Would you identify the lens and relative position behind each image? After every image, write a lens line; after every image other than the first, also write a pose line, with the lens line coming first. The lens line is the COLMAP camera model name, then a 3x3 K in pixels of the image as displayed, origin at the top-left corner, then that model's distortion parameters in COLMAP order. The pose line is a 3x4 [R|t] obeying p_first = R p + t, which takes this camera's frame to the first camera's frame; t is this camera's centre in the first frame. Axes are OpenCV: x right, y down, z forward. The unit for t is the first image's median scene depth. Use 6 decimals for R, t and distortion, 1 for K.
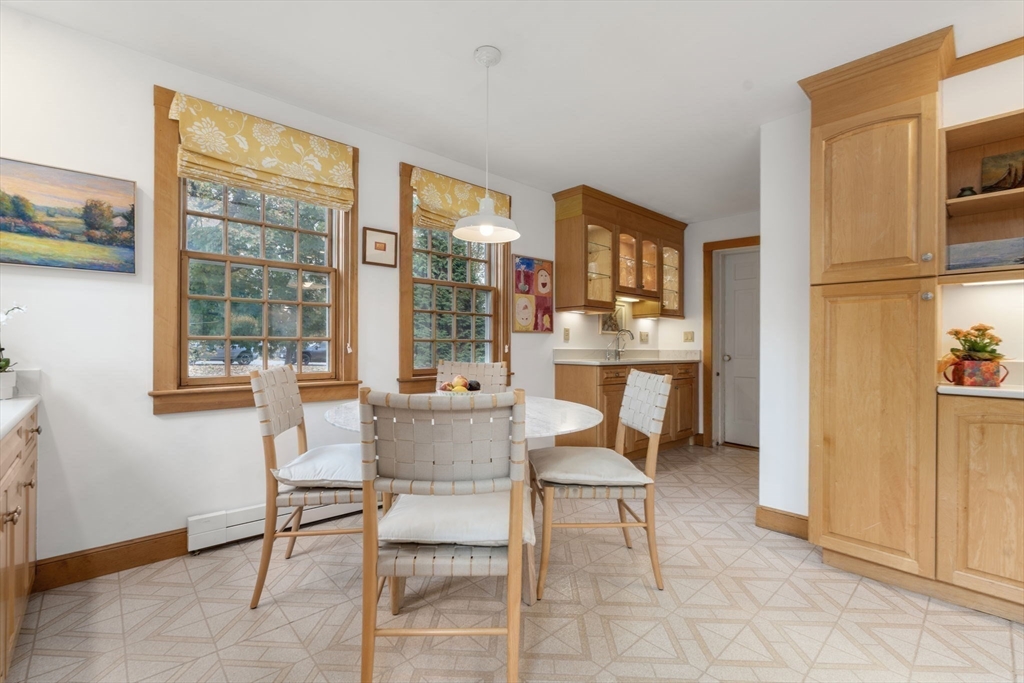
lens RADIAL K [[451.7, 0, 513.7], [0, 451.7, 341.1], [0, 0, 1]] dist [-0.001465, -0.000029]
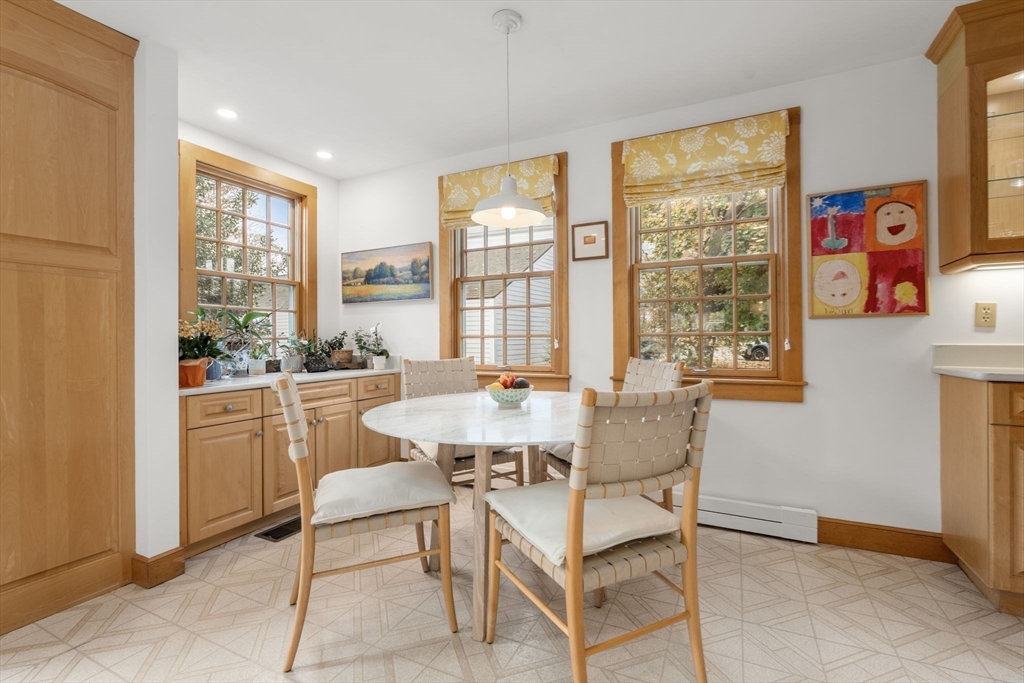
lens RADIAL K [[451.7, 0, 513.7], [0, 451.7, 341.1], [0, 0, 1]] dist [-0.001465, -0.000029]
pose [[0.362451, -0.012418, -0.931920, 0.449571], [0.011094, 0.999898, -0.009009, 0.013564], [0.931937, -0.007073, 0.362552, 0.396054]]
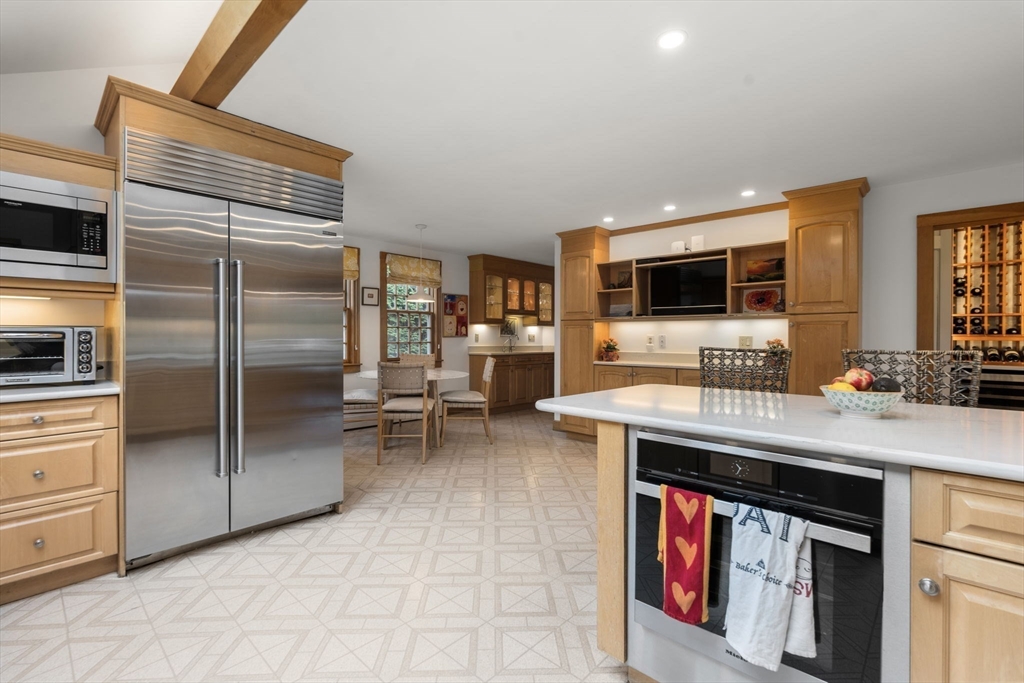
lens RADIAL K [[451.7, 0, 513.7], [0, 451.7, 341.1], [0, 0, 1]] dist [-0.001465, -0.000029]
pose [[0.996766, -0.004557, 0.080225, 0.137679], [0.003180, 0.999846, 0.017284, -0.035166], [-0.080291, -0.016973, 0.996627, -0.829601]]
